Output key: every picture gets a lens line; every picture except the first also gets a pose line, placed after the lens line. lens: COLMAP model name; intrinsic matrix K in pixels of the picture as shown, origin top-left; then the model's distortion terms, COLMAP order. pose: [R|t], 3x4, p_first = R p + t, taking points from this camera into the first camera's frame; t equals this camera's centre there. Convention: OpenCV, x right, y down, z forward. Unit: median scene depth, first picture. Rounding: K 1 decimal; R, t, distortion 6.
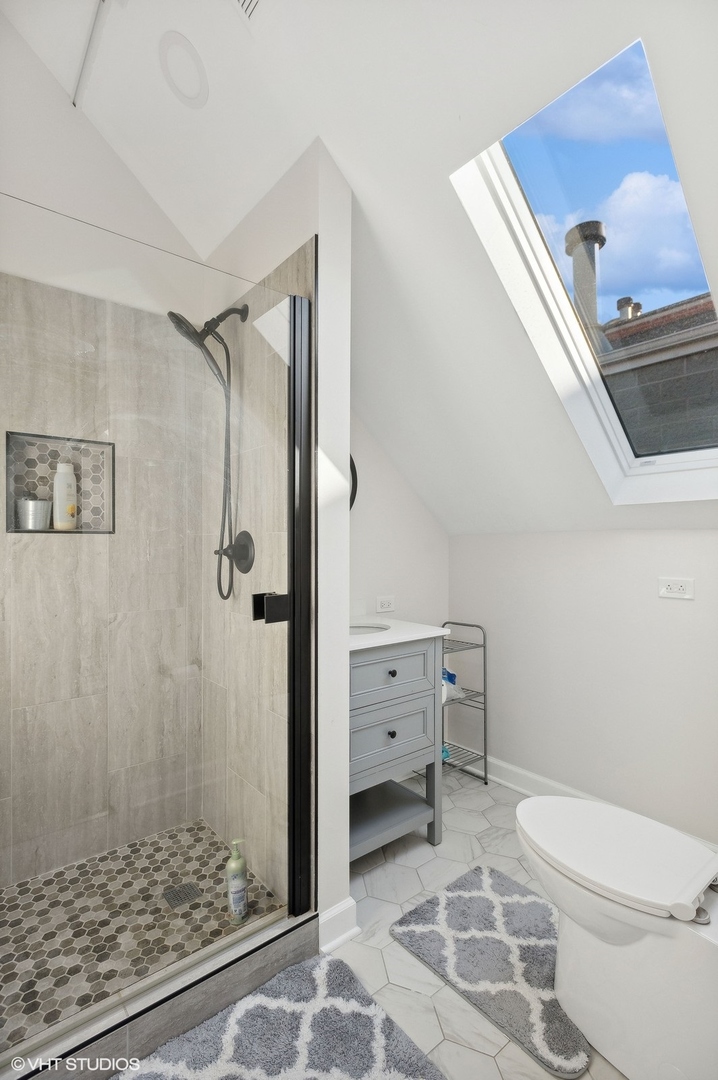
lens RADIAL K [[512.6, 0, 359.0], [0, 512.6, 540.0], [0, 0, 1]] dist [0.001314, 0.000191]
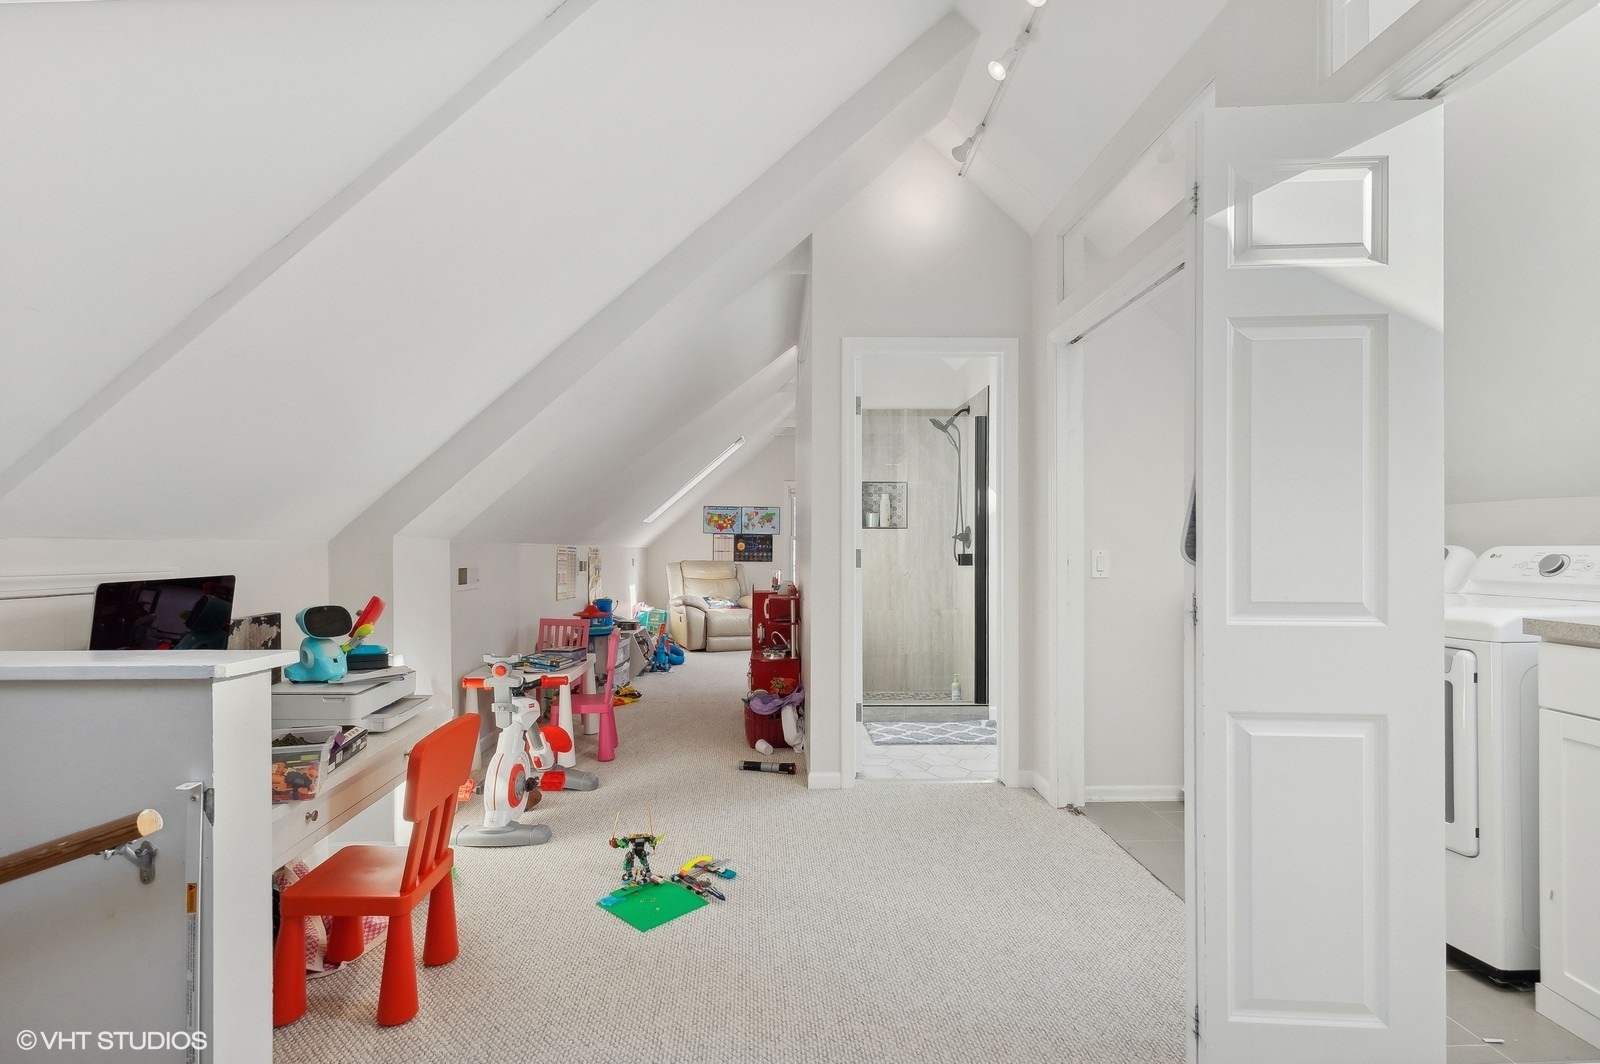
lens RADIAL K [[759.4, 0, 800.0], [0, 759.4, 532.0], [0, 0, 1]] dist [0.001314, 0.000191]
pose [[0.803803, -0.013294, -0.594747, 0.930294], [-0.004010, 0.999606, -0.027763, 0.082967], [0.594882, 0.024701, 0.803433, -1.593331]]
